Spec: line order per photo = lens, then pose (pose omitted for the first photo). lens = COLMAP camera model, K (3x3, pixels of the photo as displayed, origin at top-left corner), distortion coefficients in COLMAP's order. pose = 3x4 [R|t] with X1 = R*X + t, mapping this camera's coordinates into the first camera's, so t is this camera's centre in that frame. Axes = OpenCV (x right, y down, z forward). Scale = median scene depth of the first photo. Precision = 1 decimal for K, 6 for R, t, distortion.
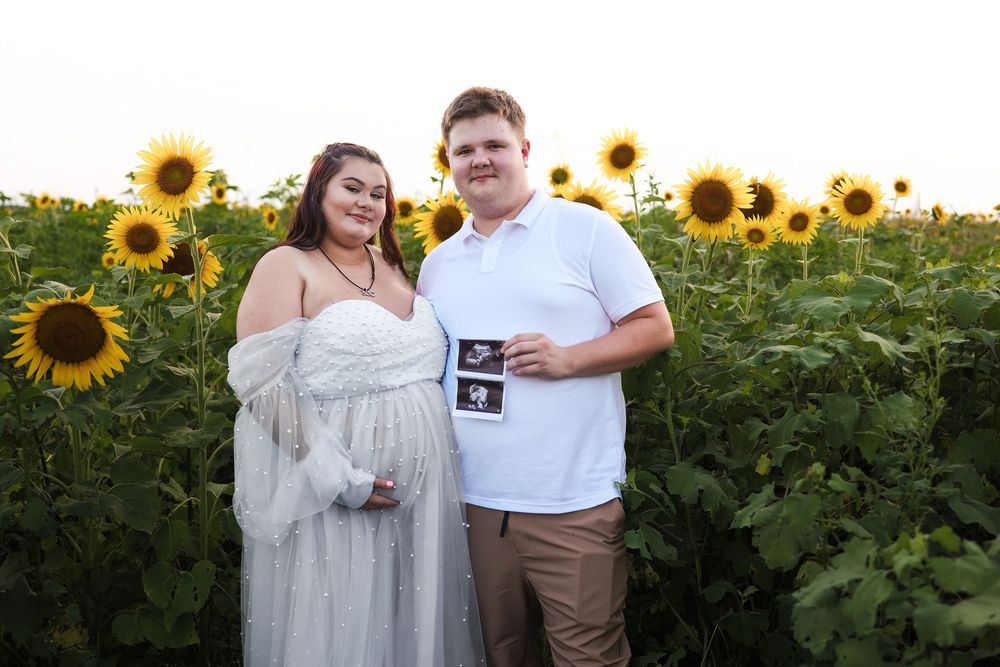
lens RADIAL K [[996.6, 0, 500.6], [0, 996.6, 336.4], [0, 0, 1]] dist [-0.041530, 0.000000]
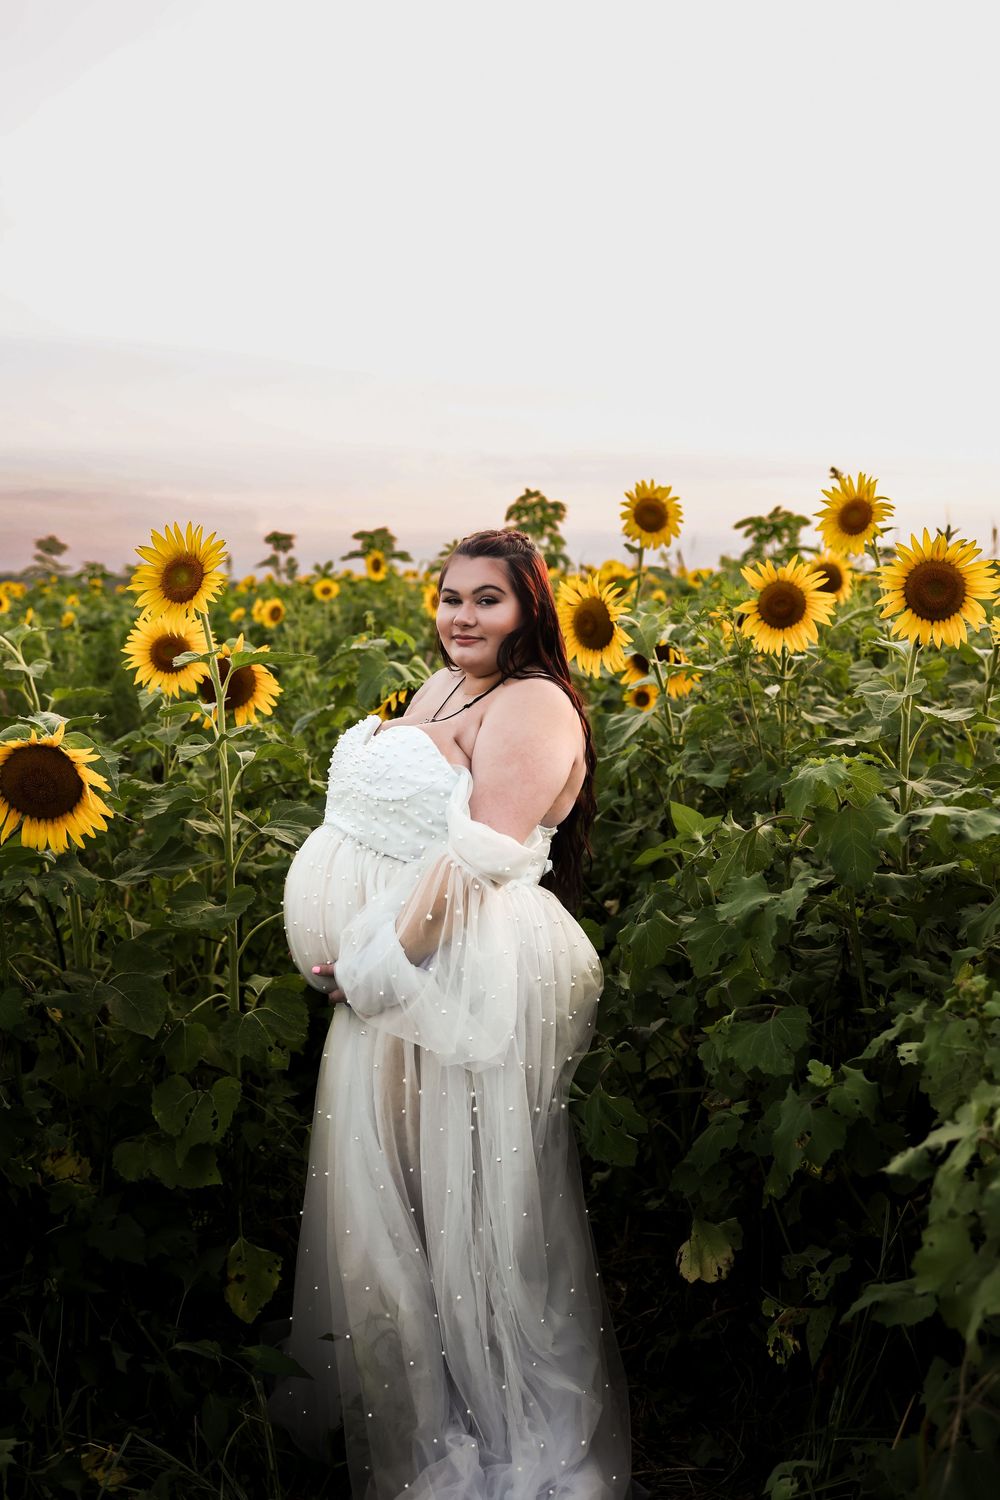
lens RADIAL K [[1495.0, 0, 499.5], [0, 1495.0, 747.5], [0, 0, 1]] dist [-0.041530, 0.000000]
pose [[0.975525, 0.000211, -0.219887, 0.160077], [-0.002629, 0.999939, -0.010703, -0.016088], [0.219871, 0.011019, 0.975467, -0.078640]]
